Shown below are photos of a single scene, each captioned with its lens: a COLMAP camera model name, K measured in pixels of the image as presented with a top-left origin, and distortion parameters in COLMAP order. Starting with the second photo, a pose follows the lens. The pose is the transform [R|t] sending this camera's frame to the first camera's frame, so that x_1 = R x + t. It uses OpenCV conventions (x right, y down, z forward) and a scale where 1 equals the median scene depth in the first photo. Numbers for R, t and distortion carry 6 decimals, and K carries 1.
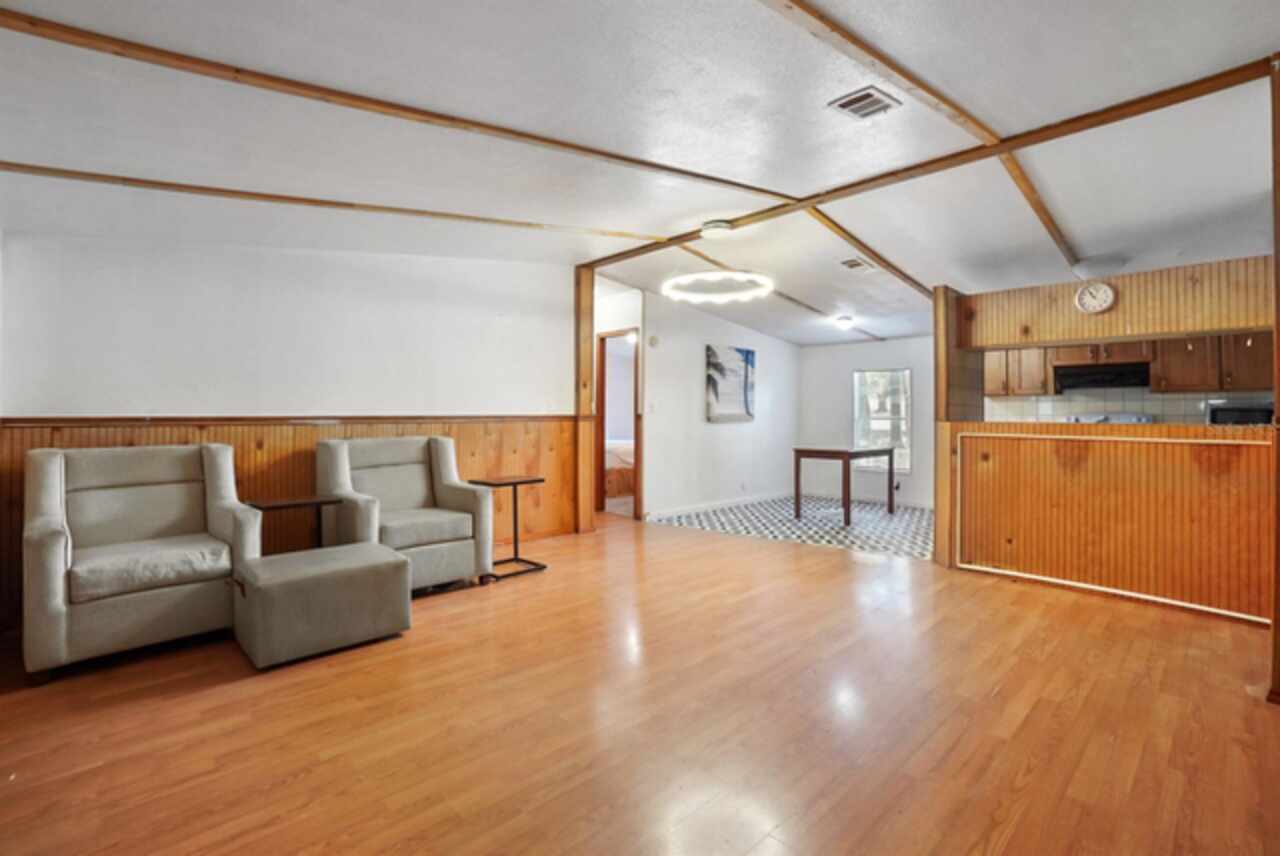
lens RADIAL K [[563.2, 0, 637.0], [0, 563.2, 423.0], [0, 0, 1]] dist [-0.000147, 0.000142]
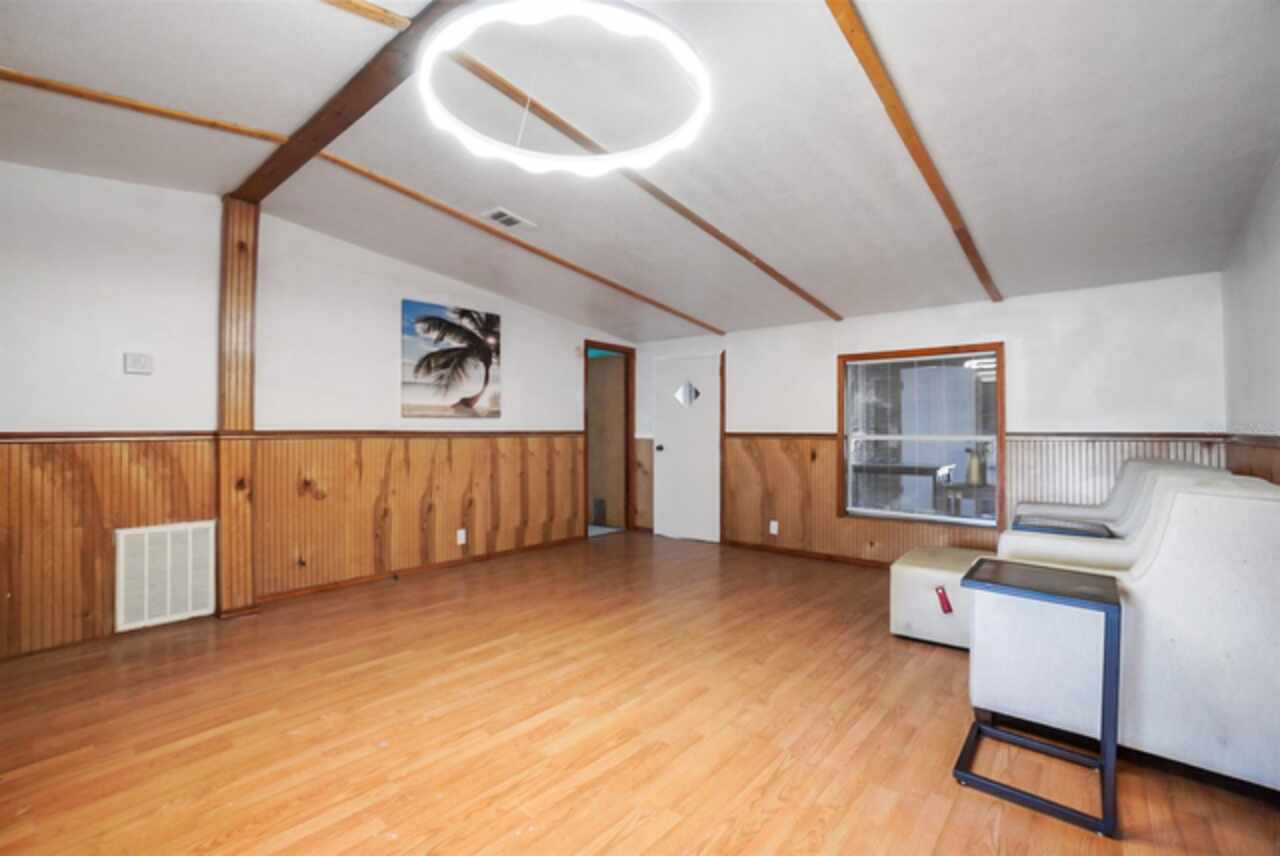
lens RADIAL K [[563.2, 0, 637.0], [0, 563.2, 423.0], [0, 0, 1]] dist [-0.000147, 0.000142]
pose [[-0.992893, -0.001011, -0.119005, 0.200738], [-0.000005, 0.999964, -0.008459, -0.020996], [0.119009, -0.008398, -0.992858, 2.007470]]
